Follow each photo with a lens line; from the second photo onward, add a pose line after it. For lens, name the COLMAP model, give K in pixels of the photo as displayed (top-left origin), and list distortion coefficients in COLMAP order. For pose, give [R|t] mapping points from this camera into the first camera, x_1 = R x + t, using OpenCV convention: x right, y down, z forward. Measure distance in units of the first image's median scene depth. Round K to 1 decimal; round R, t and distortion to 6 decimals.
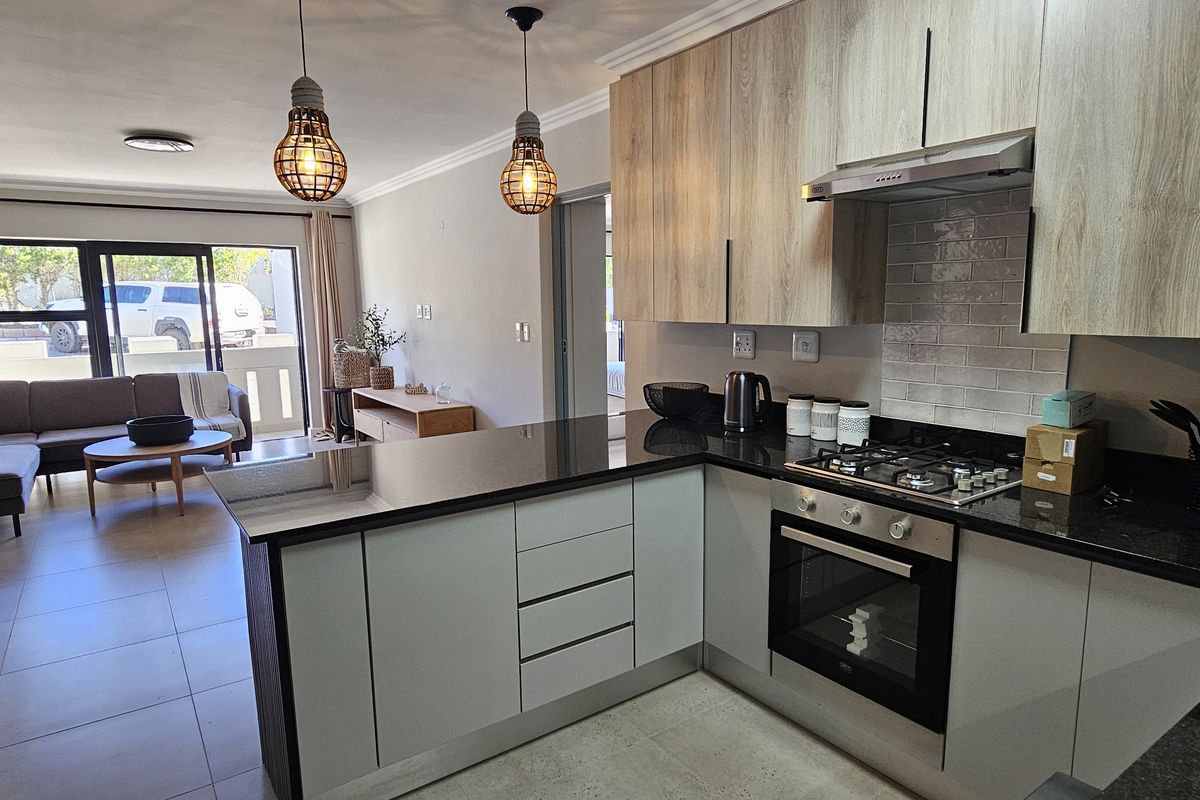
lens RADIAL K [[703.3, 0, 595.3], [0, 703.3, 406.0], [0, 0, 1]] dist [0.025203, -0.027138]
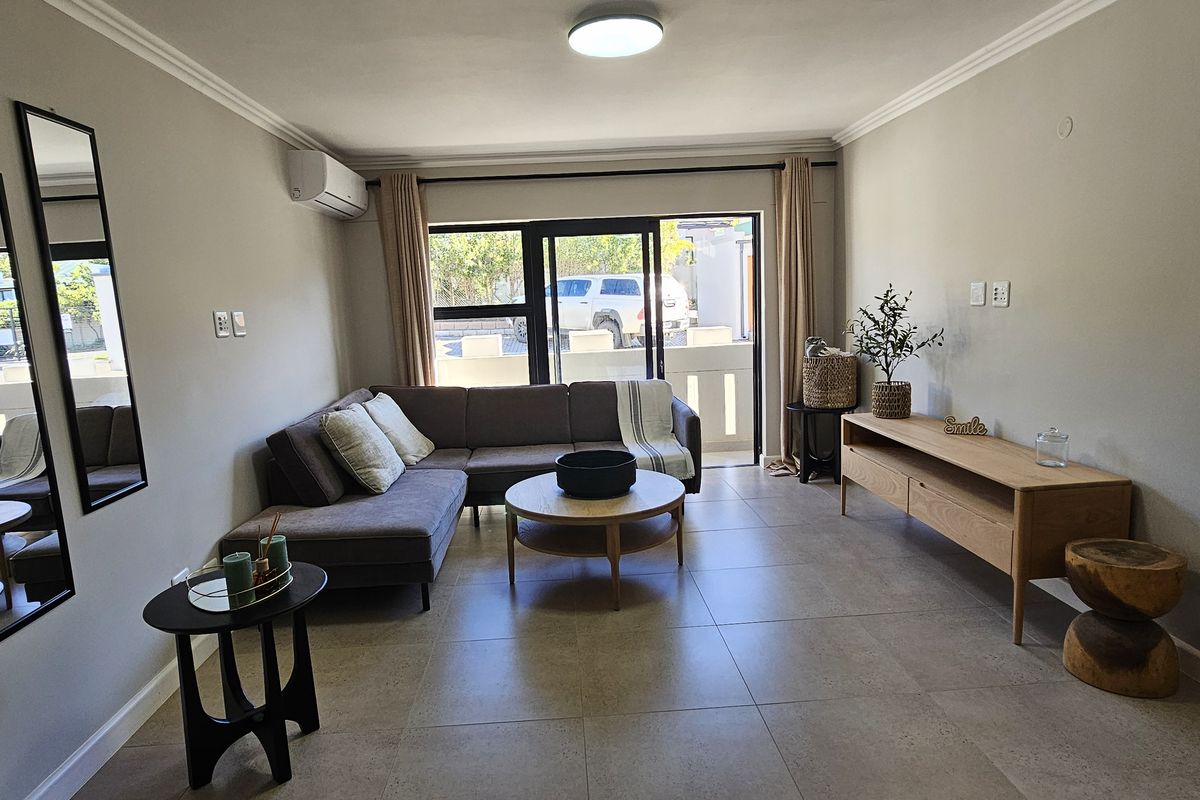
lens RADIAL K [[703.3, 0, 595.3], [0, 703.3, 406.0], [0, 0, 1]] dist [0.025203, -0.027138]
pose [[0.852407, 0.055042, -0.519973, -0.198032], [-0.045665, 0.998481, 0.030834, -0.041980], [0.520880, -0.002539, 0.853626, 0.313856]]
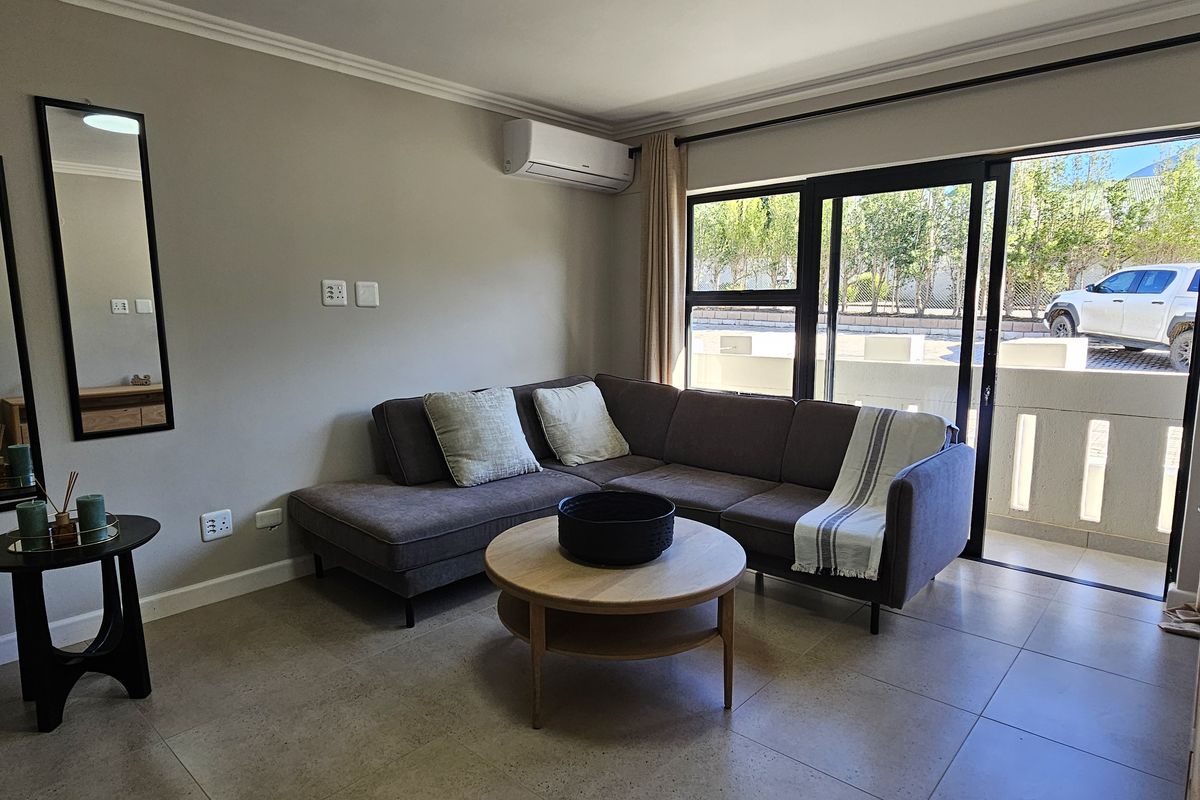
lens RADIAL K [[703.3, 0, 595.3], [0, 703.3, 406.0], [0, 0, 1]] dist [0.025203, -0.027138]
pose [[0.222727, 0.147753, -0.963619, -0.124586], [-0.144249, 0.982562, 0.117317, -0.079443], [0.964150, 0.112872, 0.240157, 0.673694]]
